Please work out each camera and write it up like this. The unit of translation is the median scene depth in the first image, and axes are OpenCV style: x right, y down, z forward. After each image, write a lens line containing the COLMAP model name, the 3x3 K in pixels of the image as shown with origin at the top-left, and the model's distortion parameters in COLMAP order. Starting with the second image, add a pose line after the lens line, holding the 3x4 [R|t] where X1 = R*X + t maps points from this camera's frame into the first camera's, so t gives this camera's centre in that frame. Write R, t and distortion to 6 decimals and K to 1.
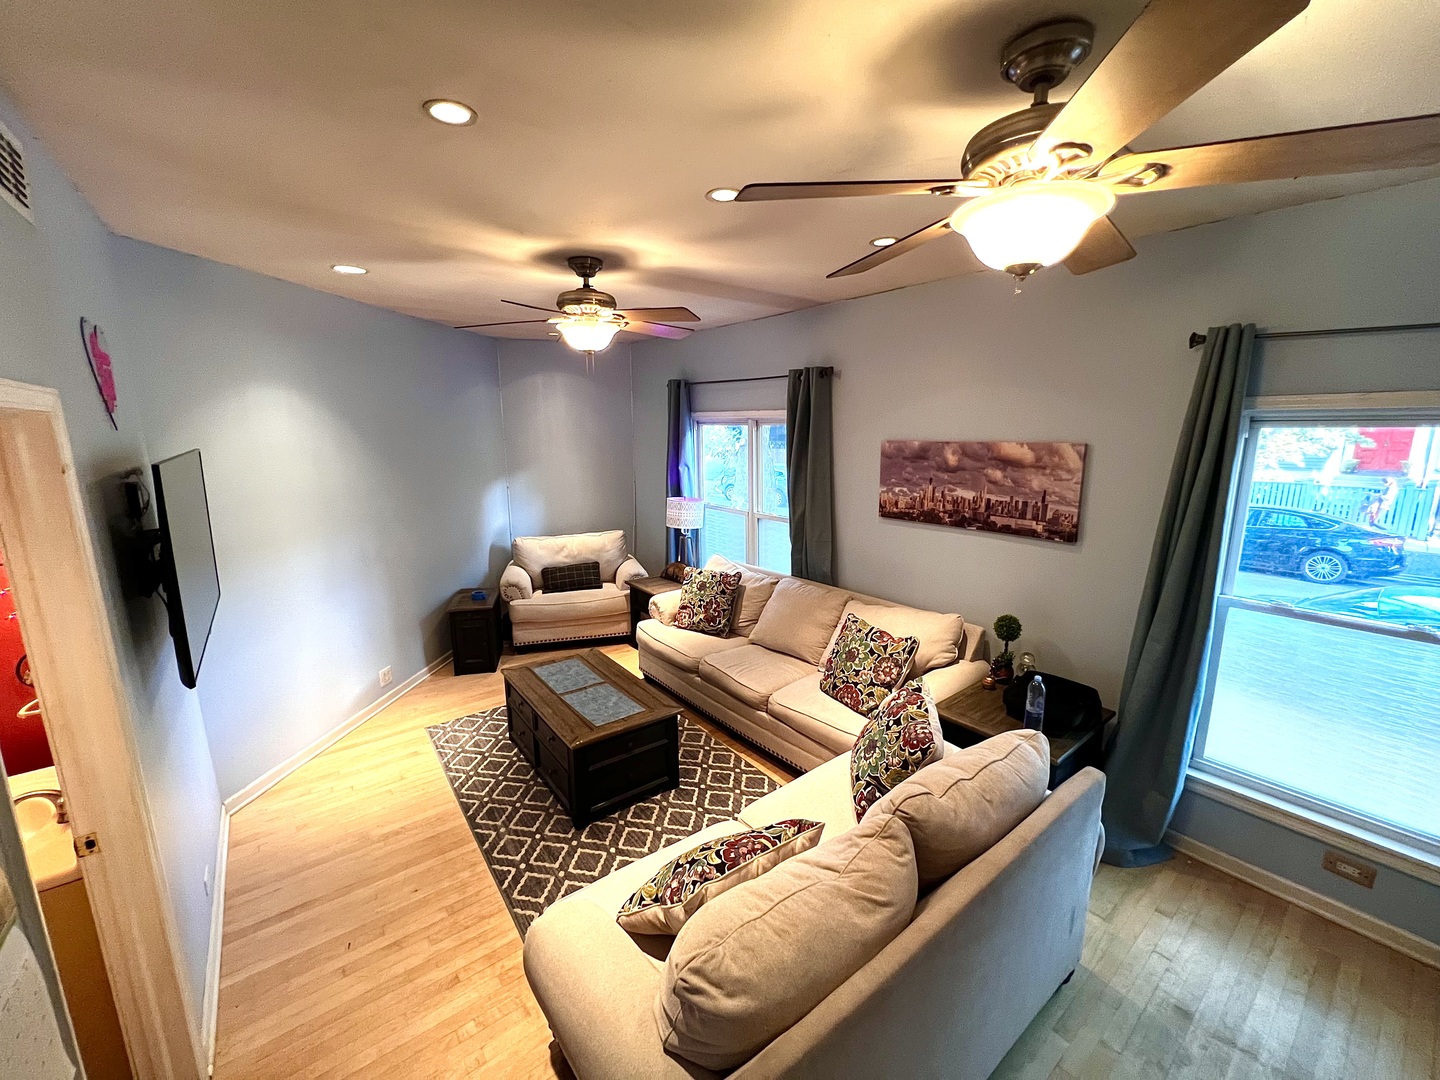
lens RADIAL K [[579.7, 0, 715.3], [0, 579.7, 537.2], [0, 0, 1]] dist [-0.004174, 0.000970]
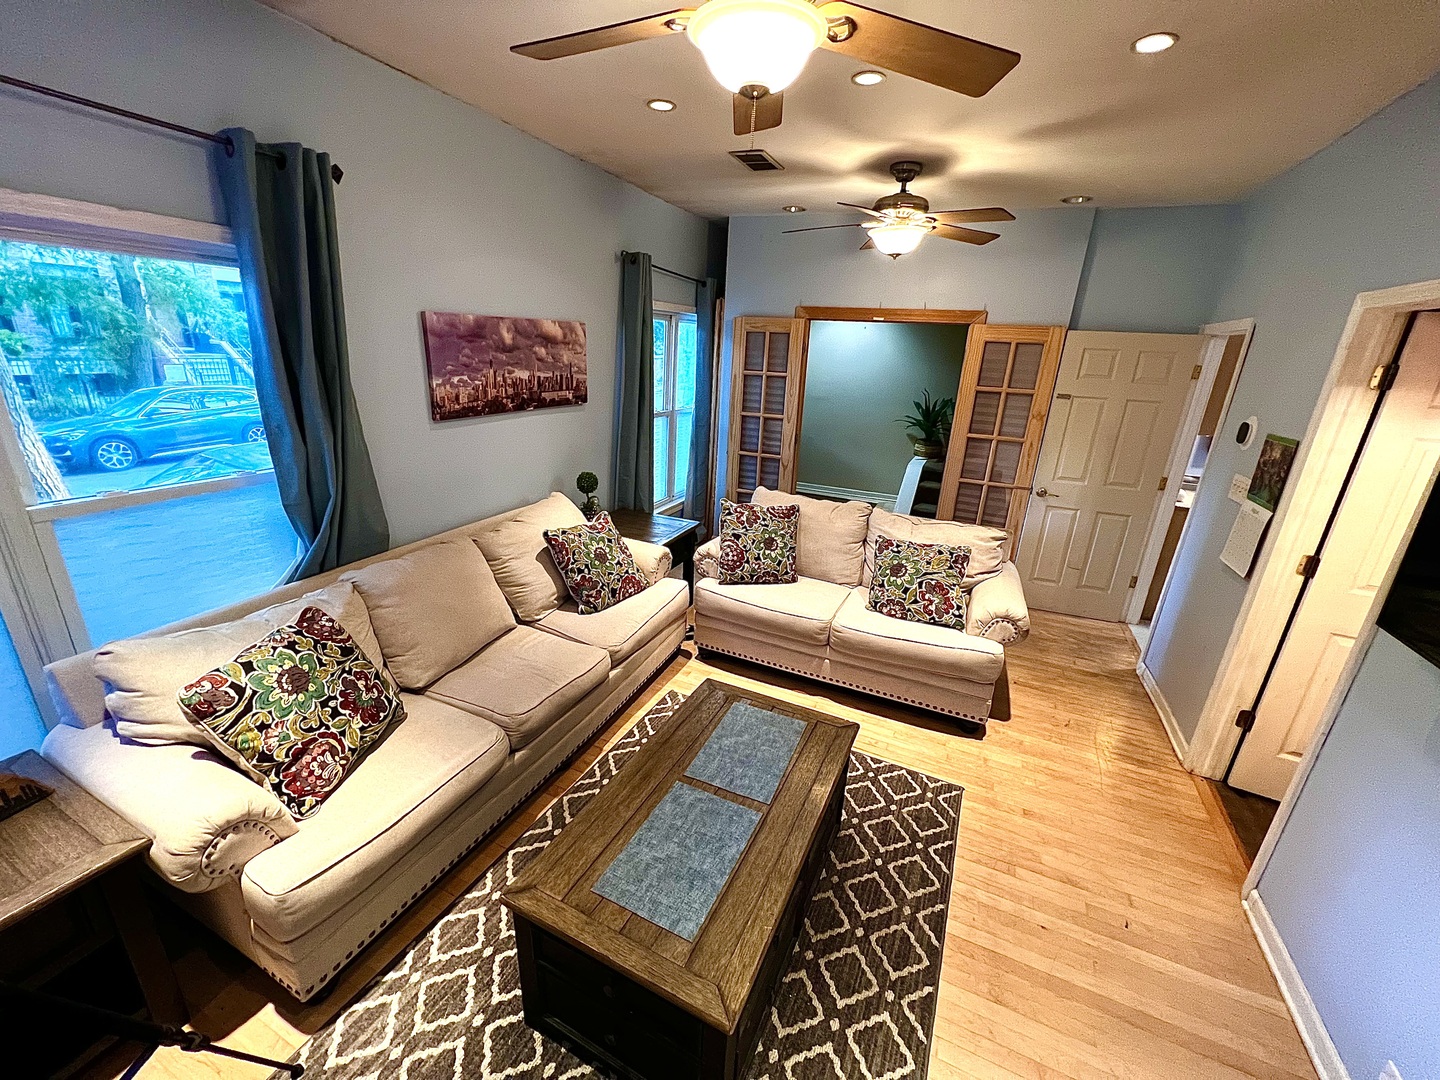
lens RADIAL K [[579.7, 0, 717.7], [0, 579.7, 538.6], [0, 0, 1]] dist [-0.004174, 0.000970]
pose [[-0.464199, -0.296880, 0.834495, -0.710388], [0.124837, 0.910820, 0.393476, -0.190958], [-0.876890, 0.286827, -0.385739, 1.347318]]
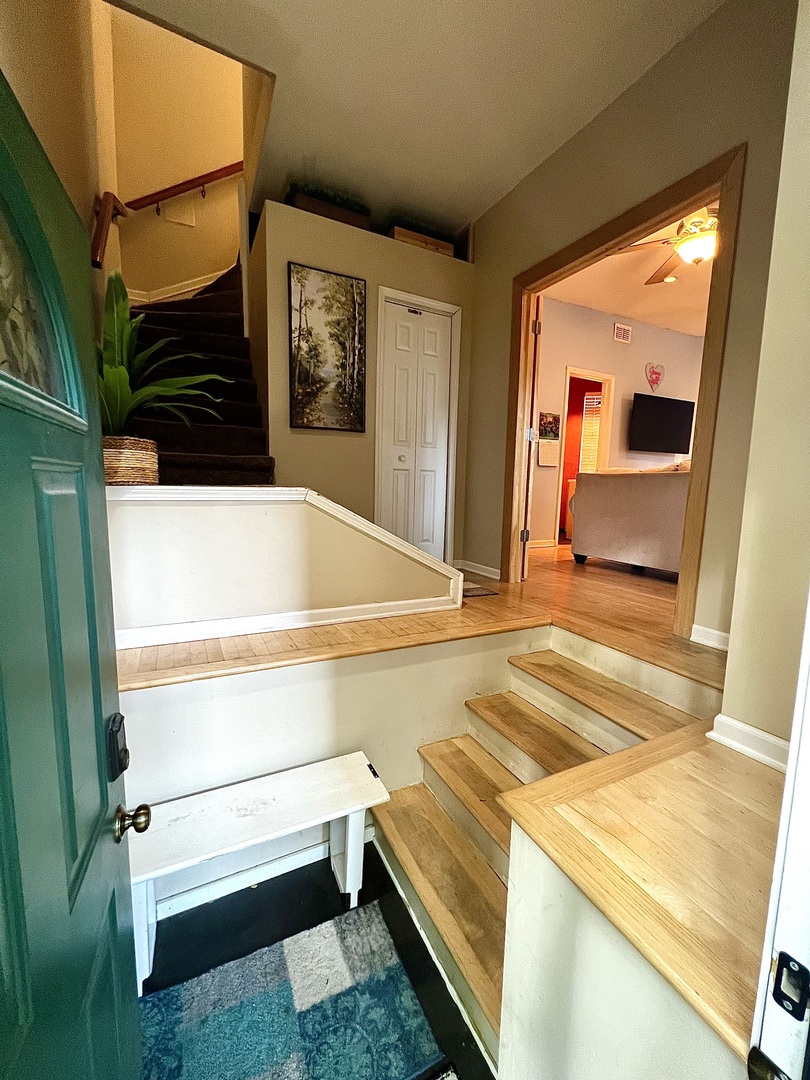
lens RADIAL K [[434.7, 0, 407.9], [0, 434.7, 538.6], [0, 0, 1]] dist [-0.004174, 0.000970]
pose [[-0.182457, 0.123749, -0.975395, 1.505366], [-0.208309, 0.964662, 0.161354, 0.431612], [0.960894, 0.232624, -0.150232, 0.083041]]
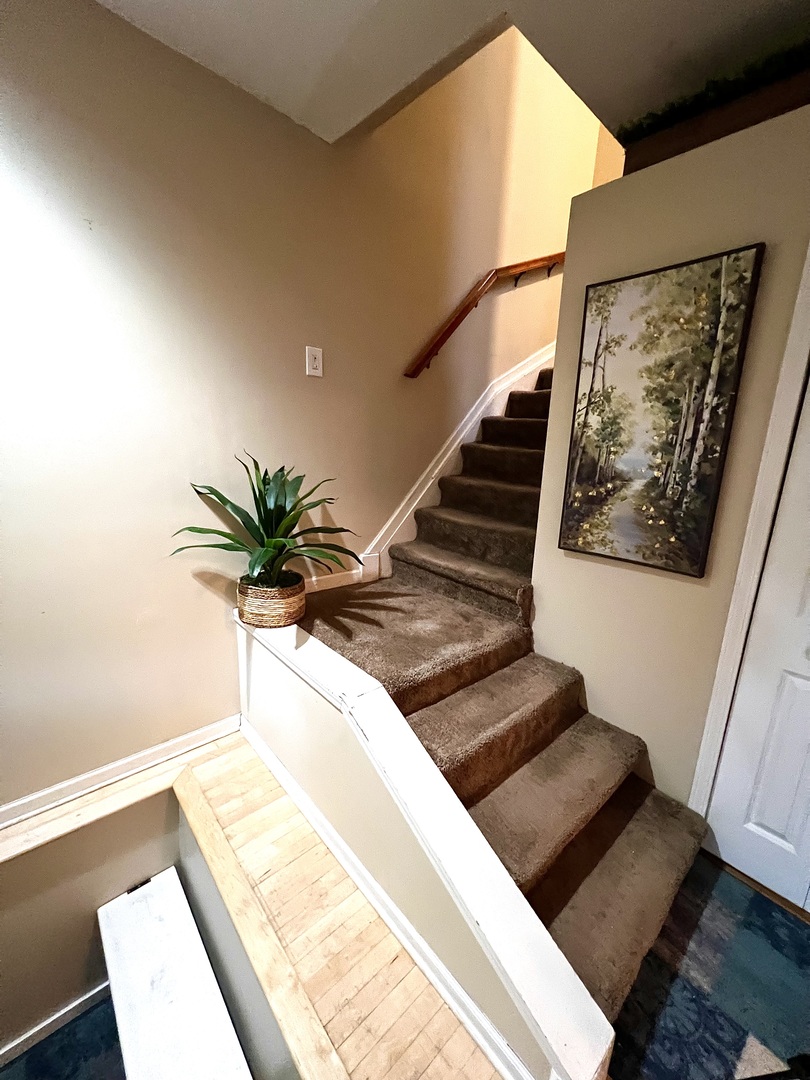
lens RADIAL K [[434.5, 0, 404.1], [0, 434.5, 538.0], [0, 0, 1]] dist [-0.004815, -0.000145]
pose [[-0.997372, -0.012712, -0.071323, 0.827845], [-0.040532, 0.913899, 0.403914, 0.137083], [0.060048, 0.405744, -0.912012, 0.185108]]
